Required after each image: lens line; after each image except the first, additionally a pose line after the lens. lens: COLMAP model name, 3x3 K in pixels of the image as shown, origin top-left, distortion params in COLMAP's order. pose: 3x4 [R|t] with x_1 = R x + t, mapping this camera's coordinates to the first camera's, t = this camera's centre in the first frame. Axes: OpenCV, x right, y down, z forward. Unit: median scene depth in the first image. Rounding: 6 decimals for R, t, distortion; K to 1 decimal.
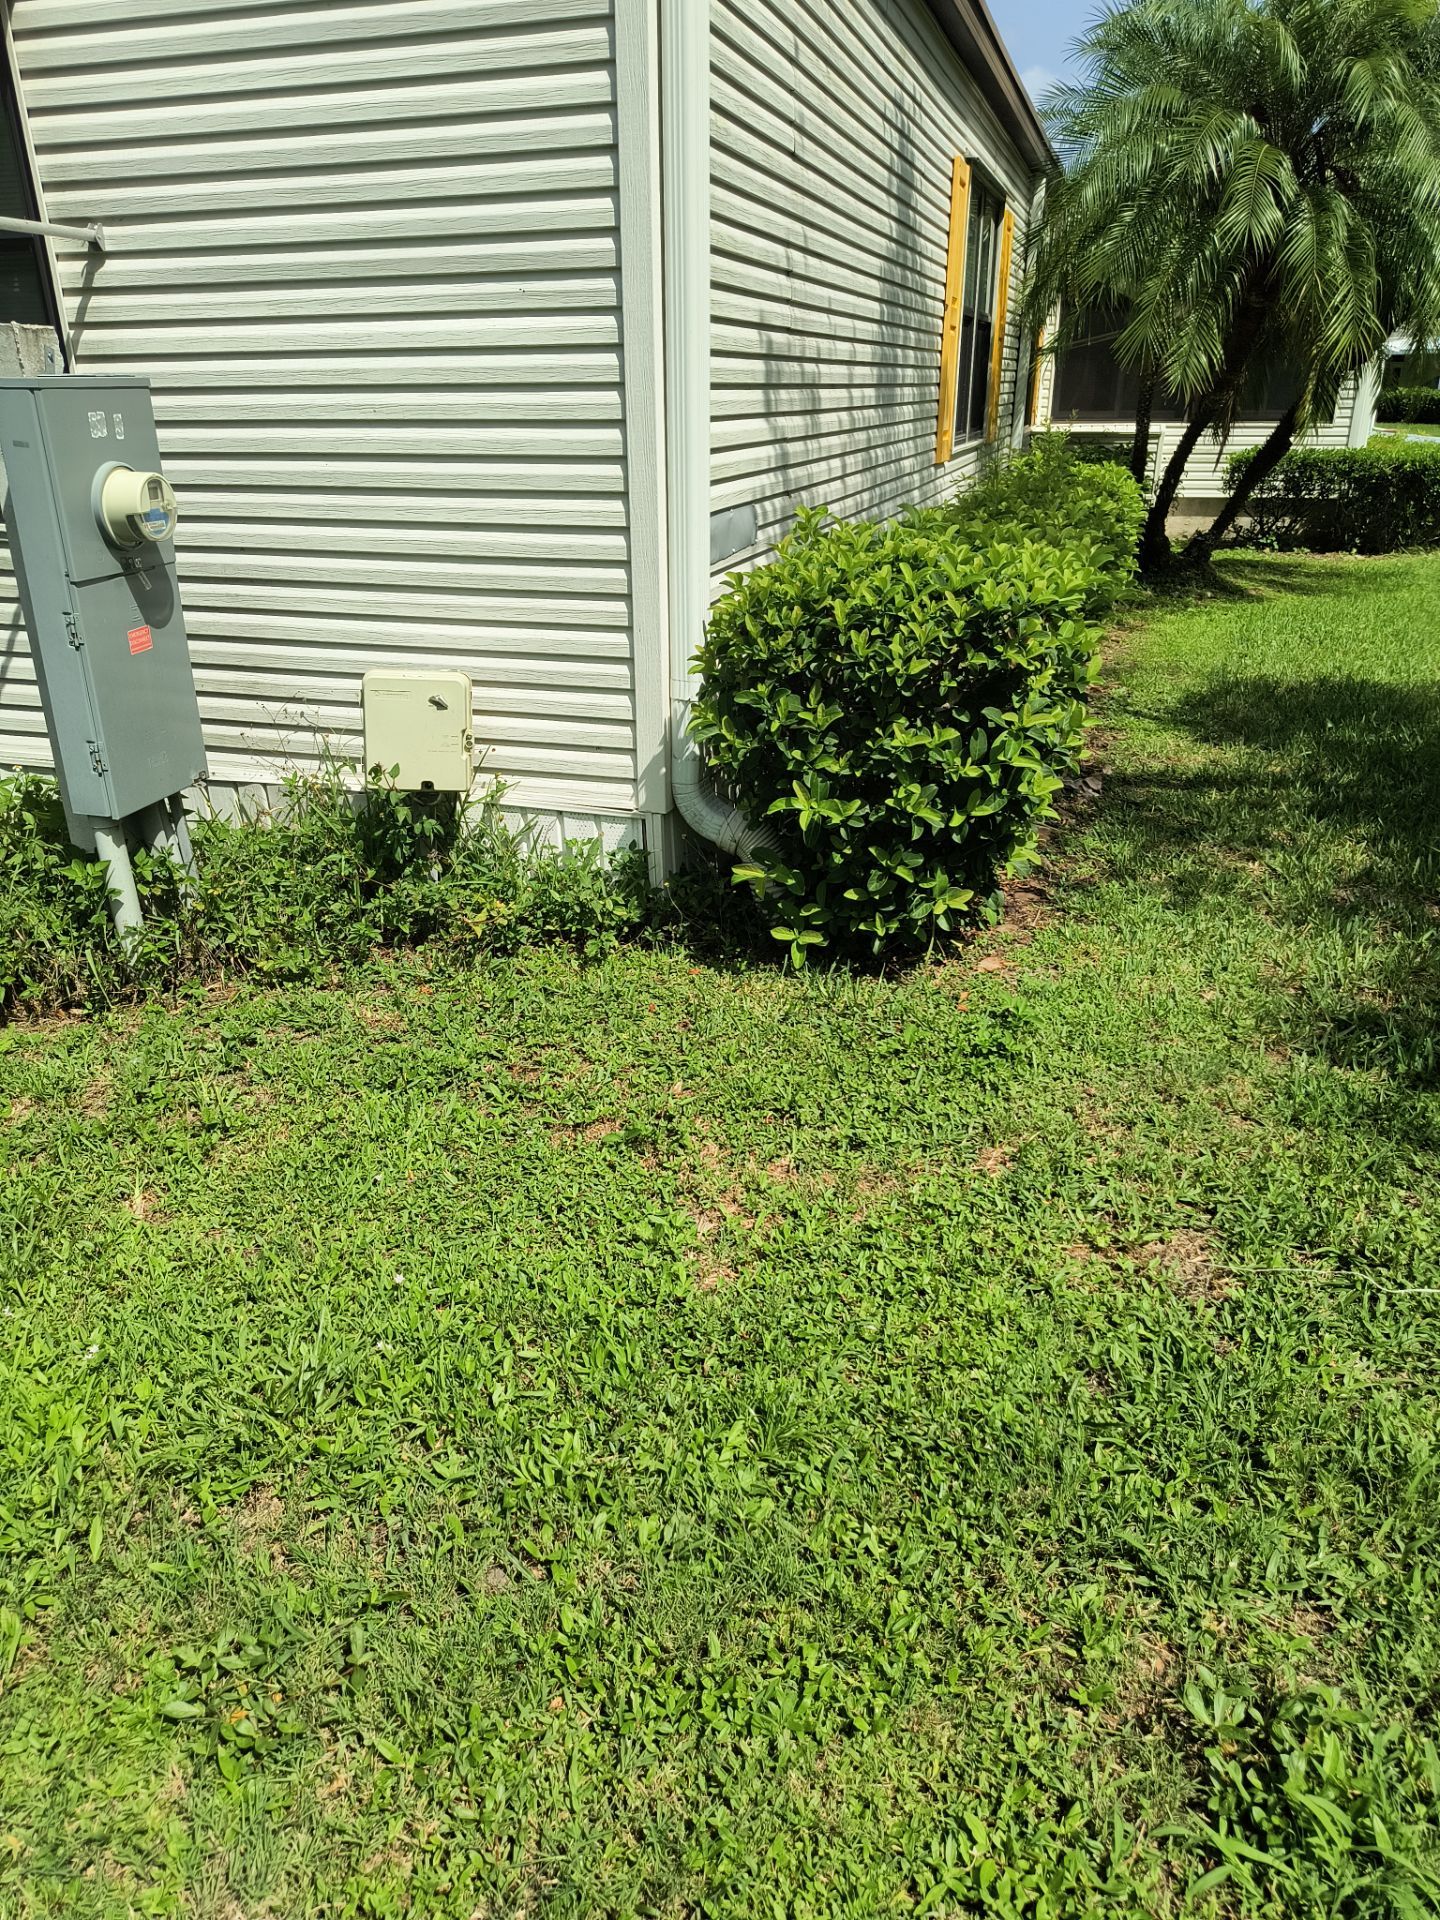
lens RADIAL K [[1321.2, 0, 712.3], [0, 1321.2, 957.8], [0, 0, 1]] dist [0.035124, -0.041457]
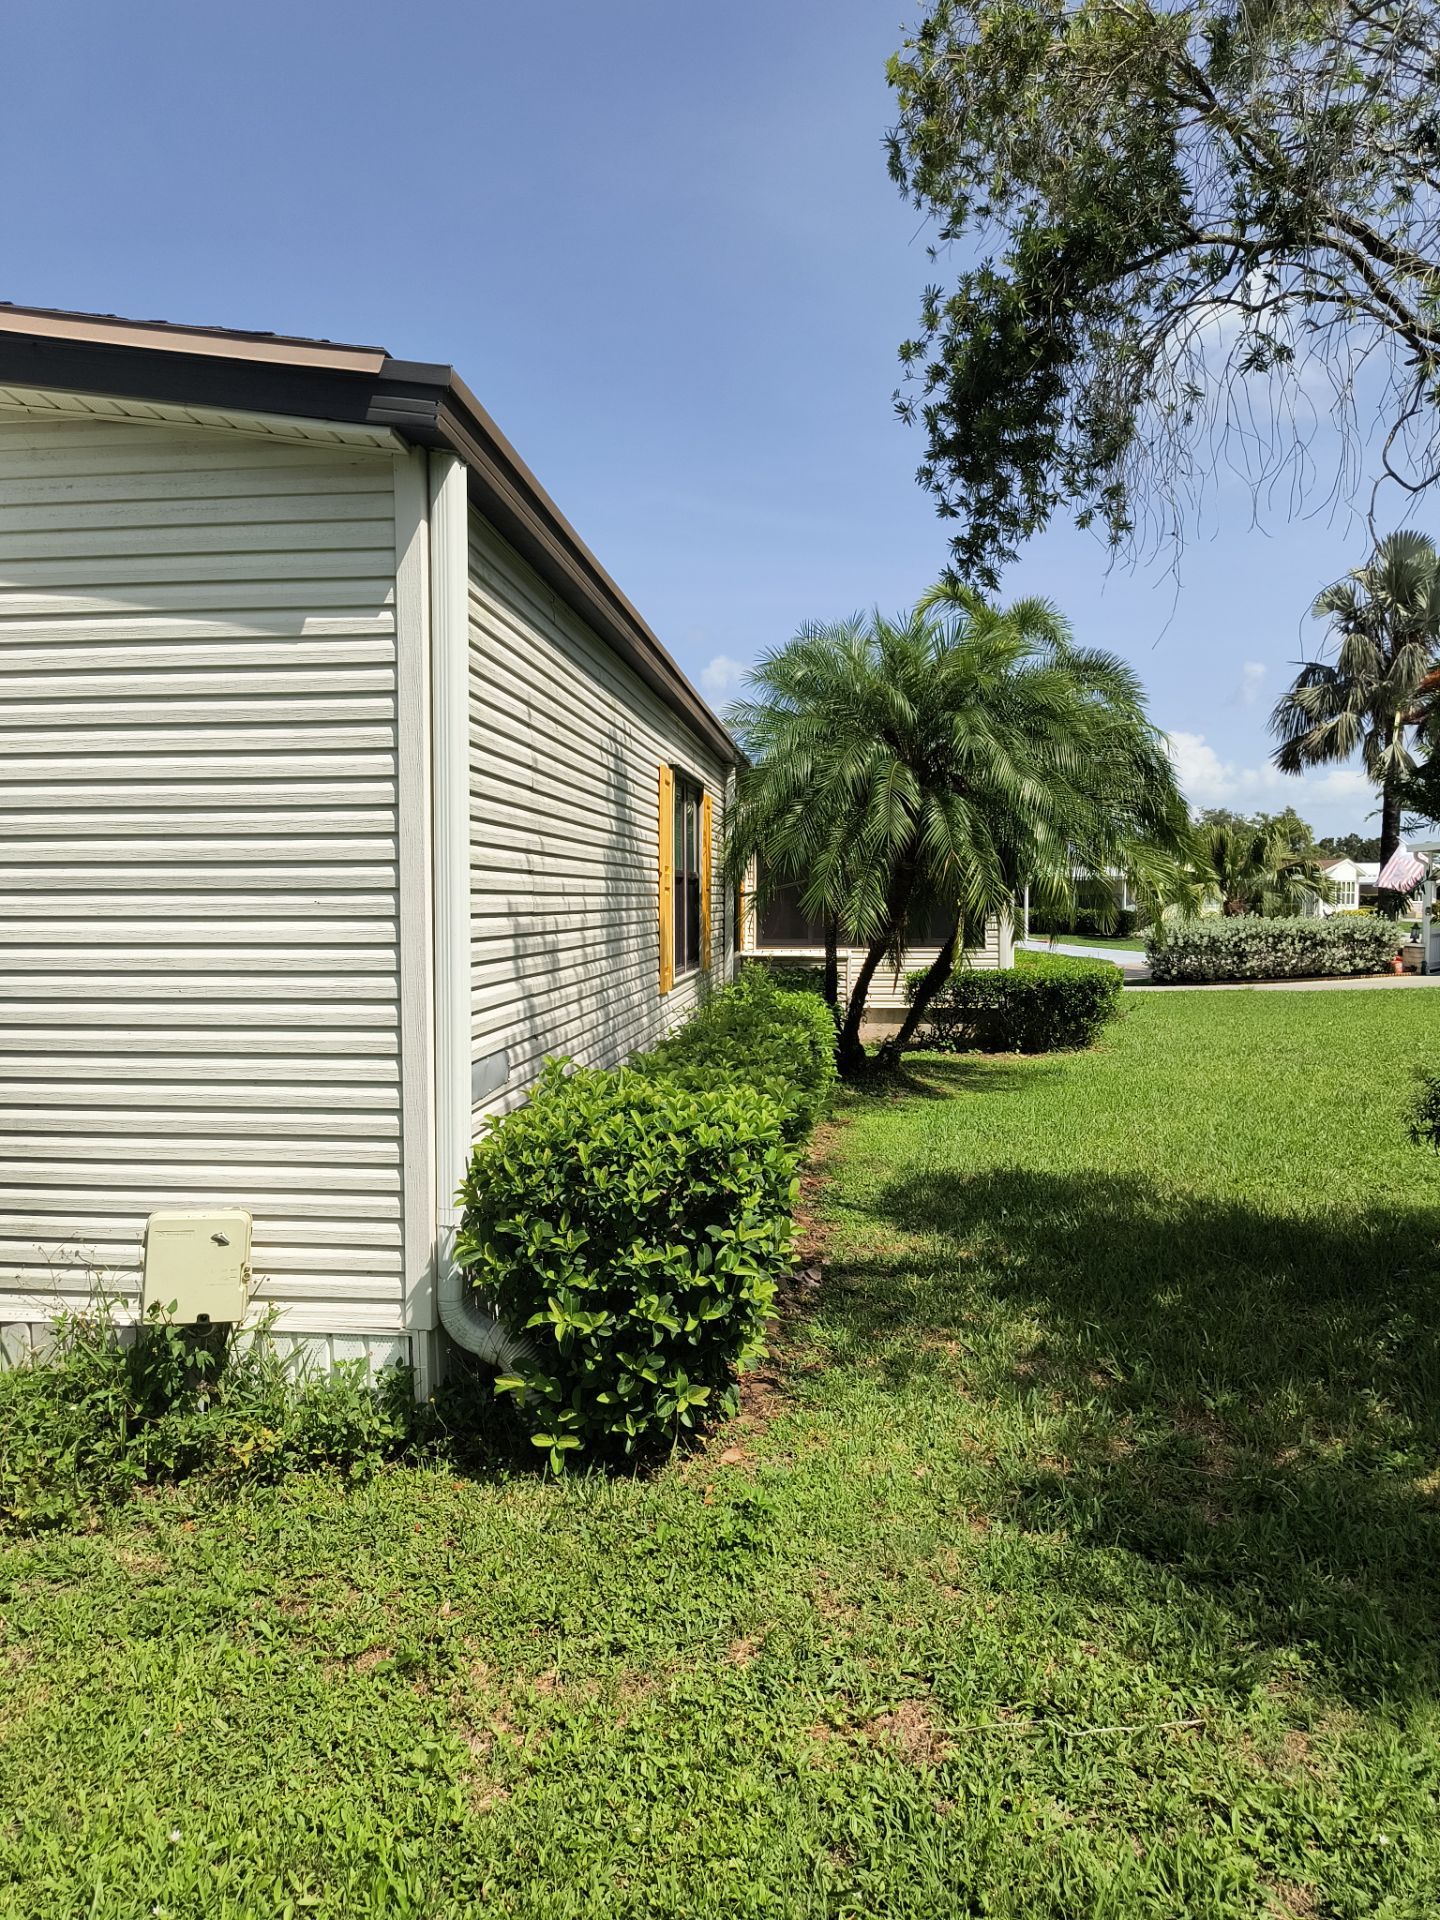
lens RADIAL K [[1321.2, 0, 701.2], [0, 1321.2, 935.0], [0, 0, 1]] dist [0.035124, -0.041457]
pose [[0.983093, -0.003803, 0.183066, -0.015913], [0.070367, 0.930857, -0.358544, -0.005040], [-0.169045, 0.365364, 0.915387, -0.171586]]
